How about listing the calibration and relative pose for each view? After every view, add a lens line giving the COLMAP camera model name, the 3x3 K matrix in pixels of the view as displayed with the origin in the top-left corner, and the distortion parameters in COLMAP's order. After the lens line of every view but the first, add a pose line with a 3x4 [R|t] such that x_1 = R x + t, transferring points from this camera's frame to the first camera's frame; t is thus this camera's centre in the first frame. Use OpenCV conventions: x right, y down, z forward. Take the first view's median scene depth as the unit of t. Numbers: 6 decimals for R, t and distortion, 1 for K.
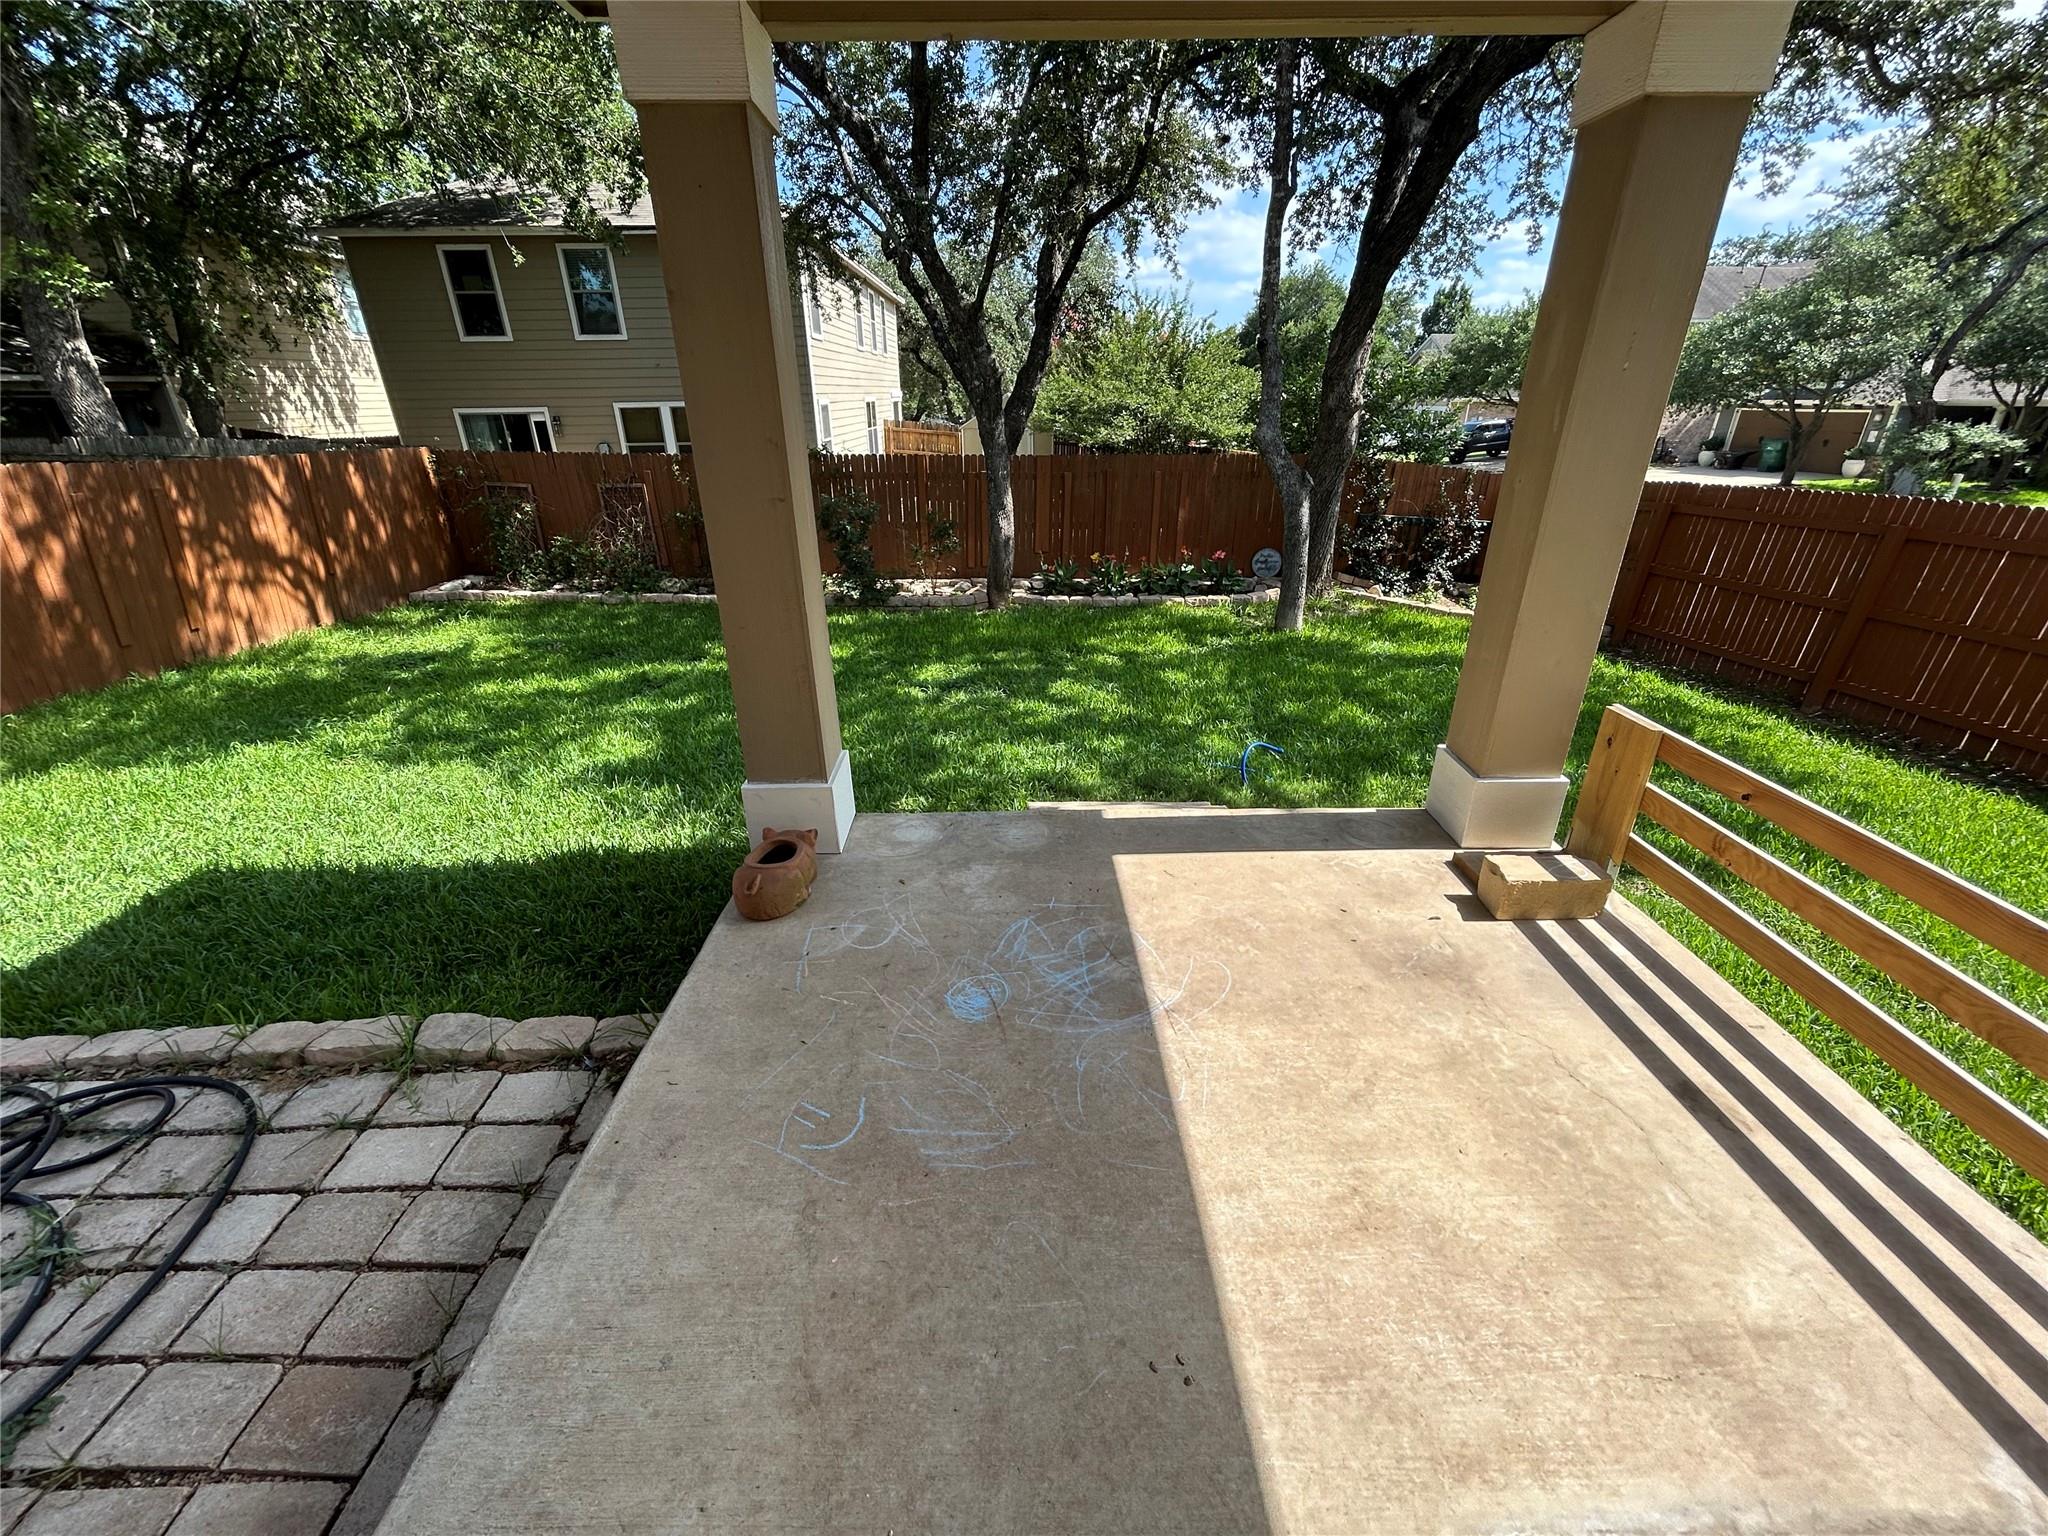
lens RADIAL K [[827.1, 0, 1023.9], [0, 827.1, 781.1], [0, 0, 1]] dist [-0.003054, 0.002292]
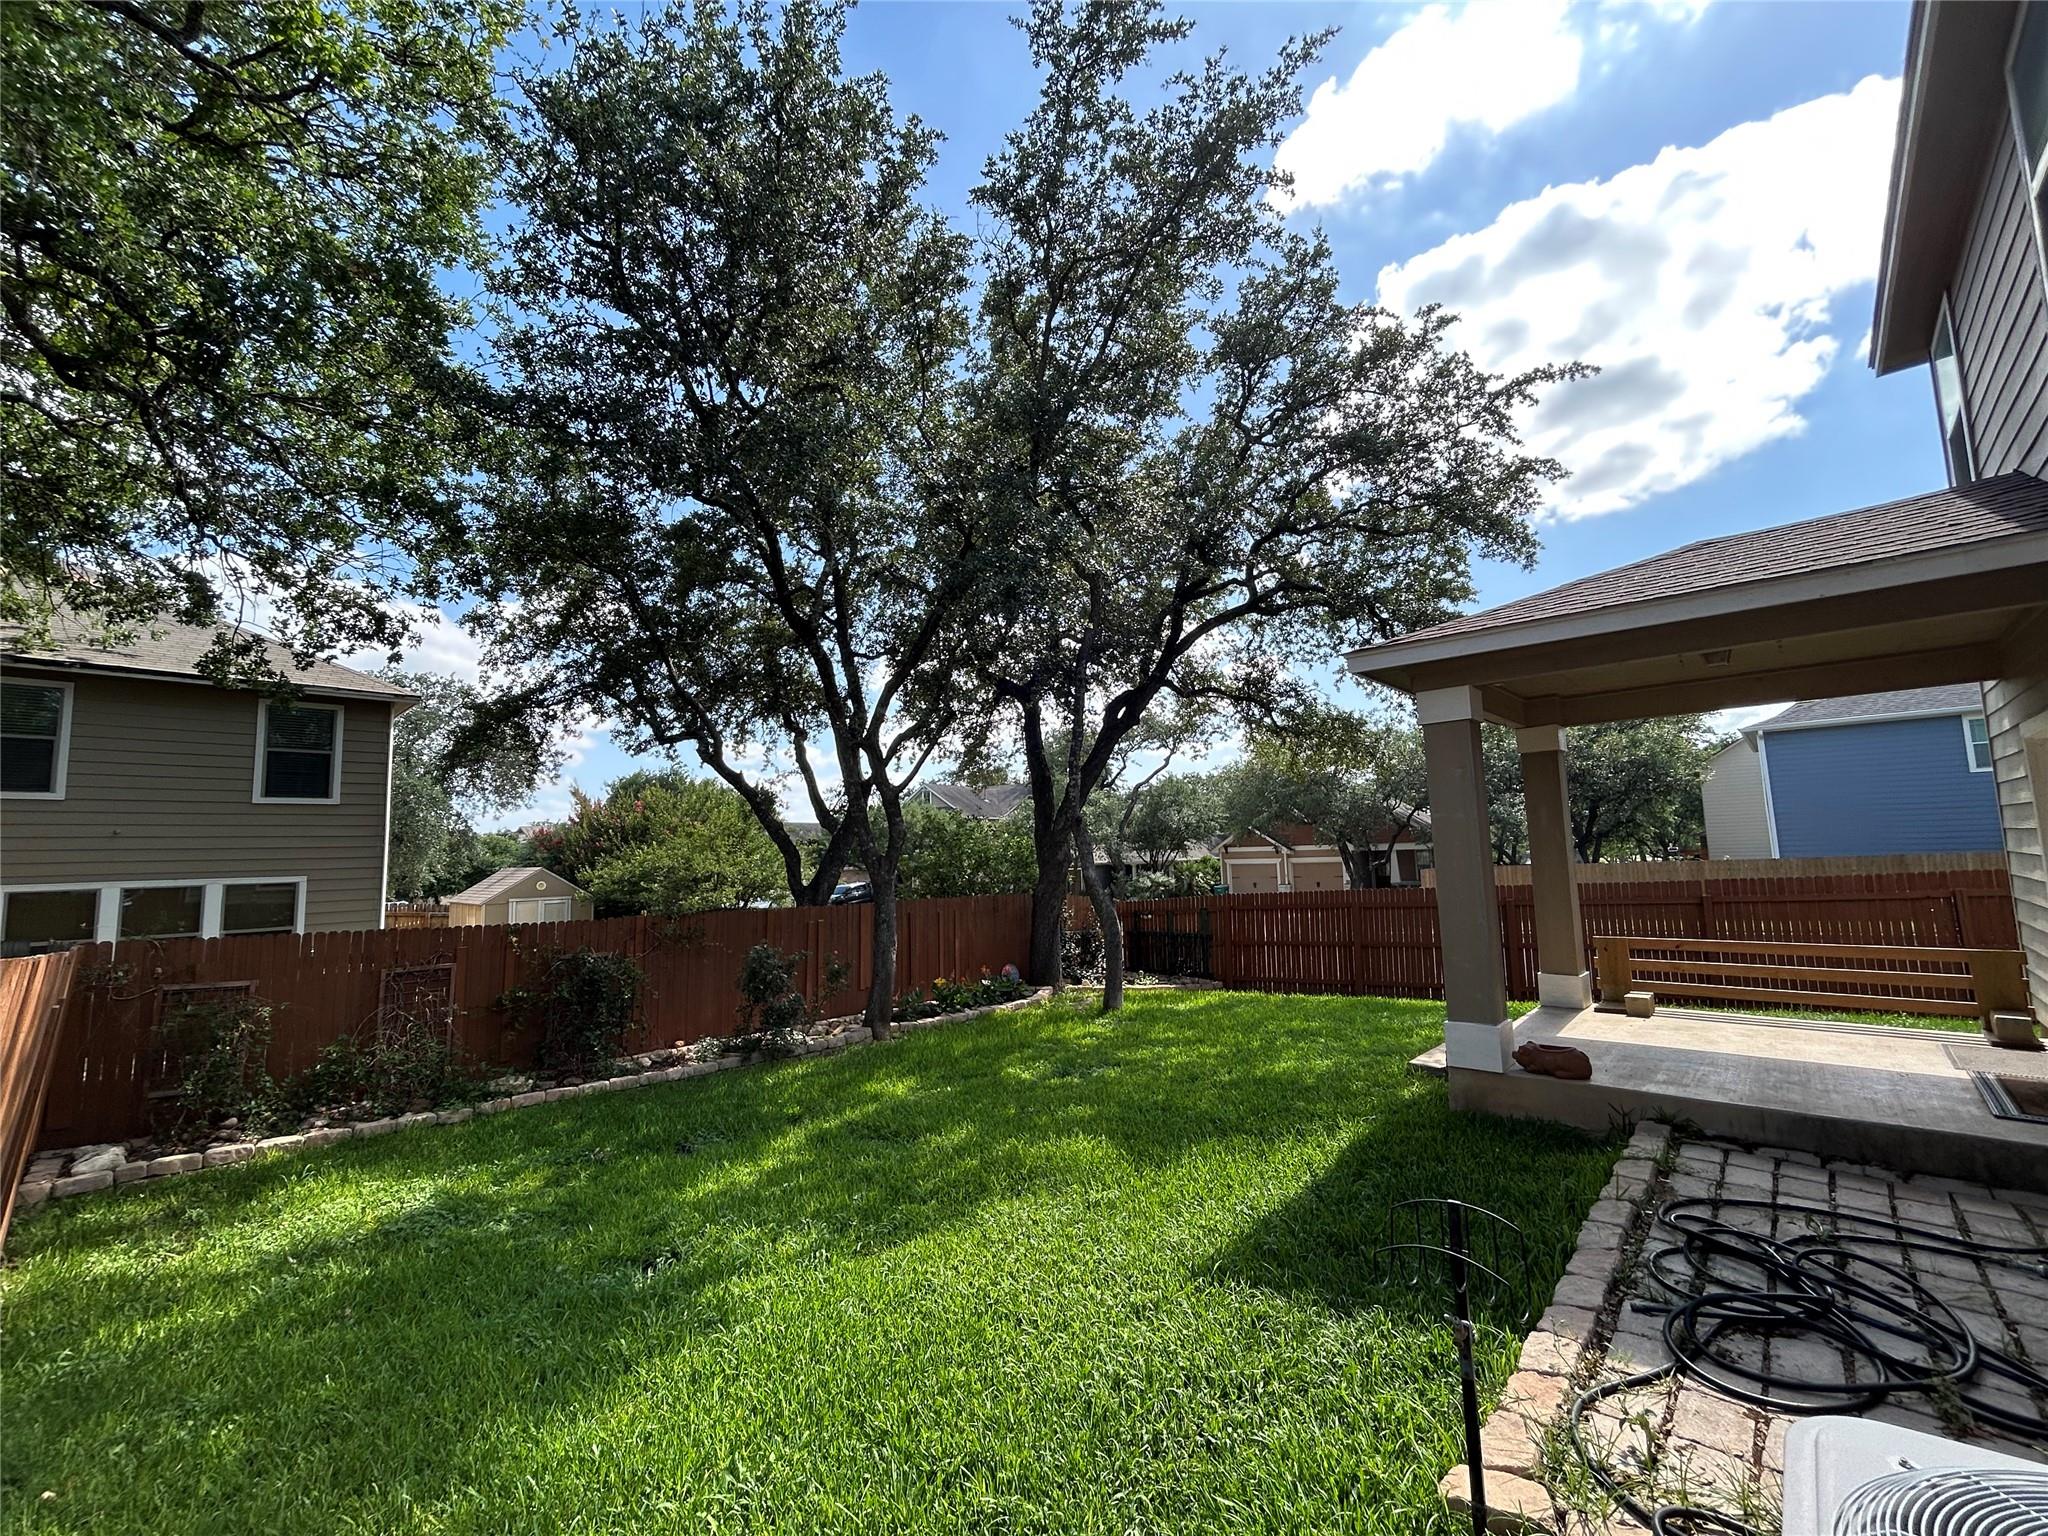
lens RADIAL K [[827.1, 0, 1013.2], [0, 827.1, 767.6], [0, 0, 1]] dist [-0.003054, 0.002292]
pose [[0.698060, 0.065316, 0.713054, -1.139838], [0.324917, 0.858509, -0.396725, -0.054585], [-0.638076, 0.508621, 0.578069, 0.163771]]
